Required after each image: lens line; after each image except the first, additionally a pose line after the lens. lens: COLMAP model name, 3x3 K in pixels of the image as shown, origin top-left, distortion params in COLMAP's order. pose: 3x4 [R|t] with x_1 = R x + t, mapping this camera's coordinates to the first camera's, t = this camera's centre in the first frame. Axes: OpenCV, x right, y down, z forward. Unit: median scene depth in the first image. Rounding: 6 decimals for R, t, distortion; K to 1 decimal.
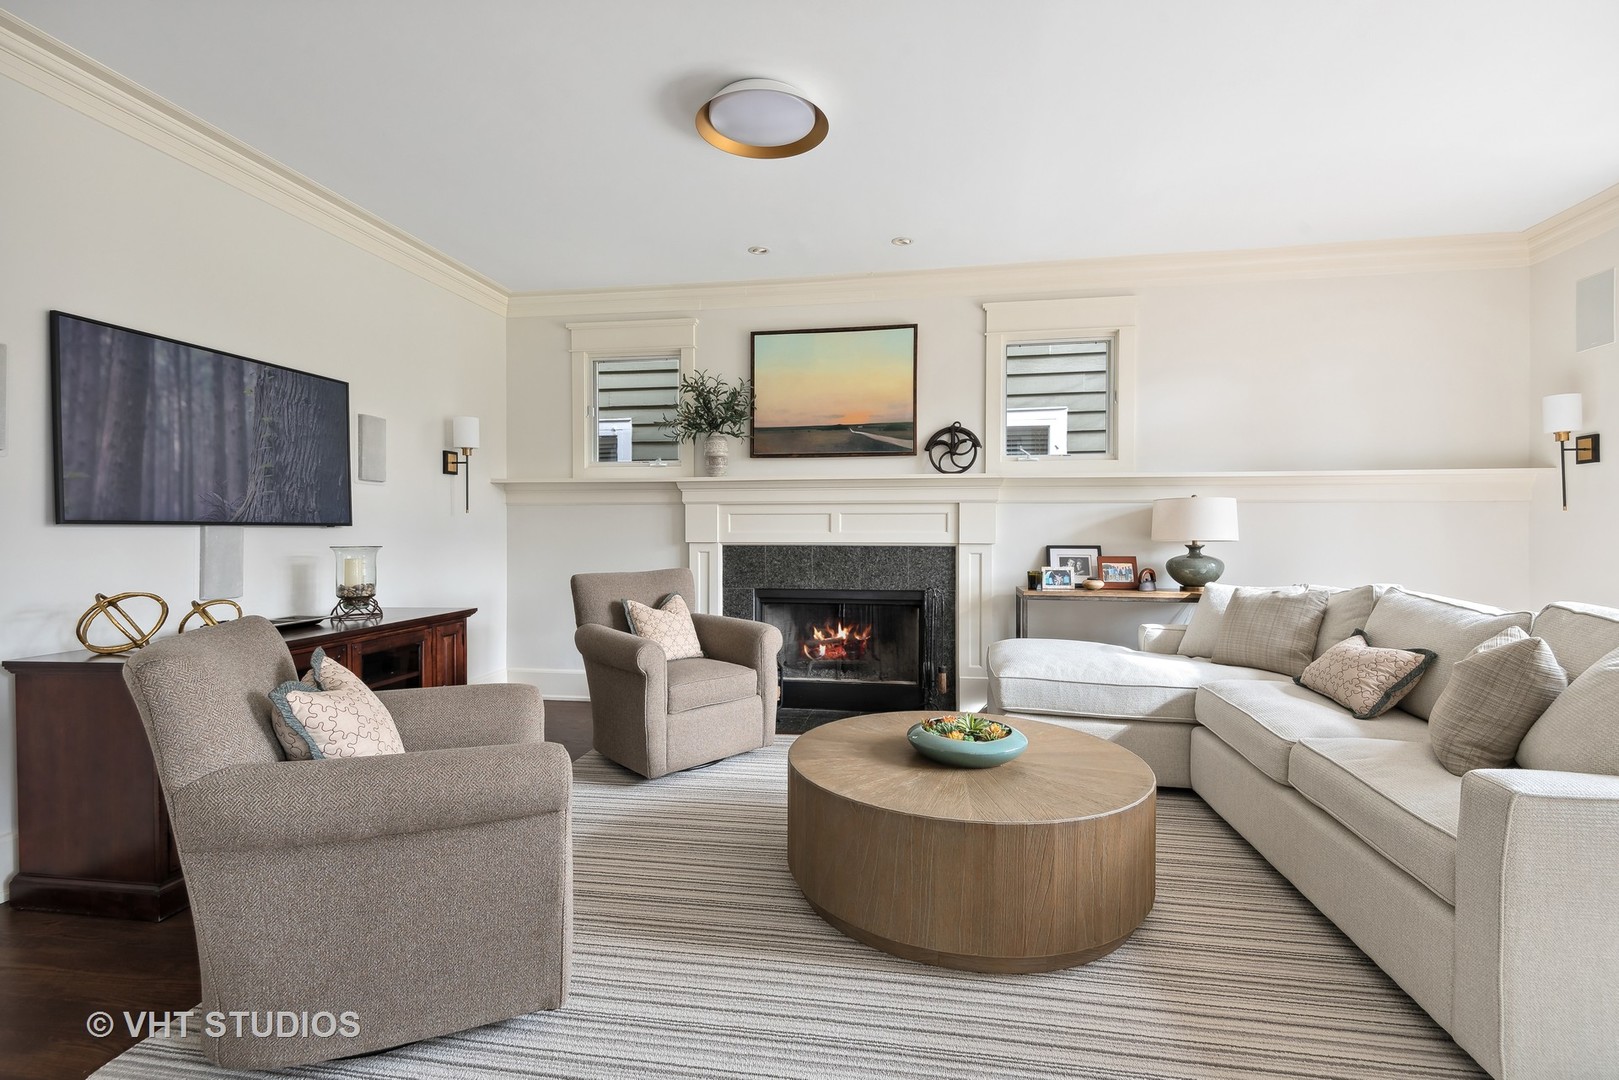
lens RADIAL K [[752.8, 0, 811.2], [0, 752.8, 531.9], [0, 0, 1]] dist [0.009475, -0.008052]
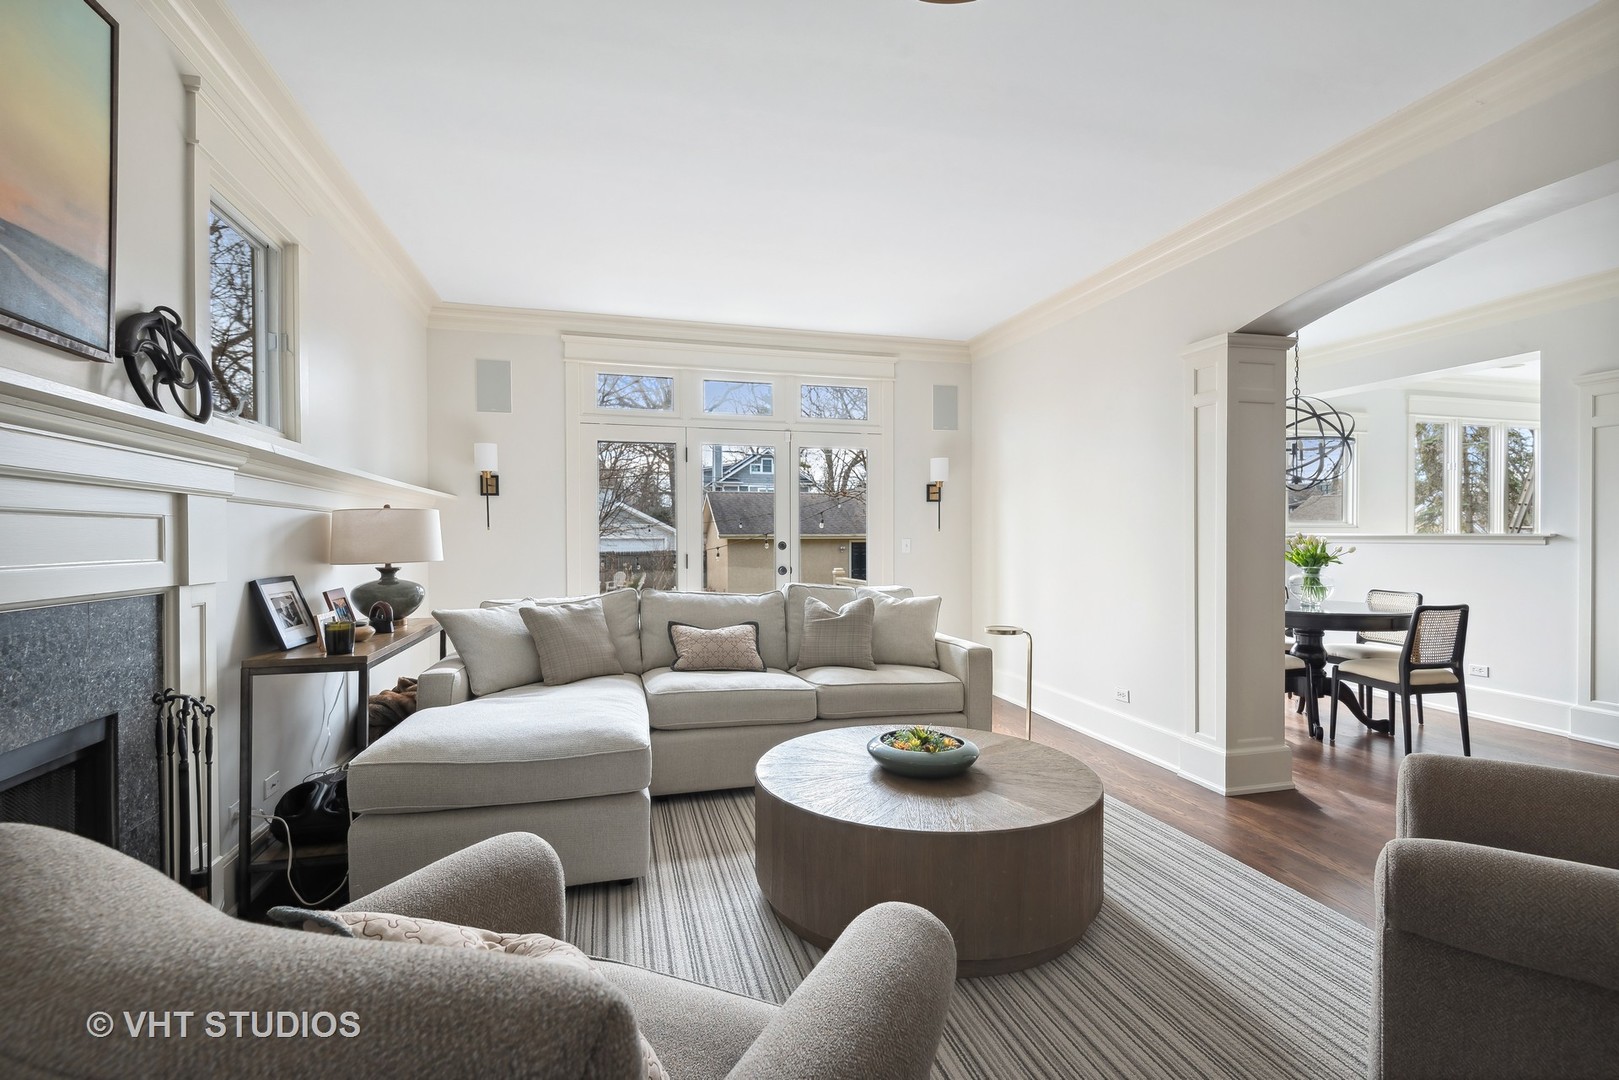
lens RADIAL K [[752.8, 0, 812.4], [0, 752.8, 541.8], [0, 0, 1]] dist [0.009475, -0.008052]
pose [[-0.401837, -0.002425, 0.915708, -0.400700], [0.008236, 0.999946, 0.006262, -0.010902], [-0.915674, 0.010058, -0.401796, 0.913625]]
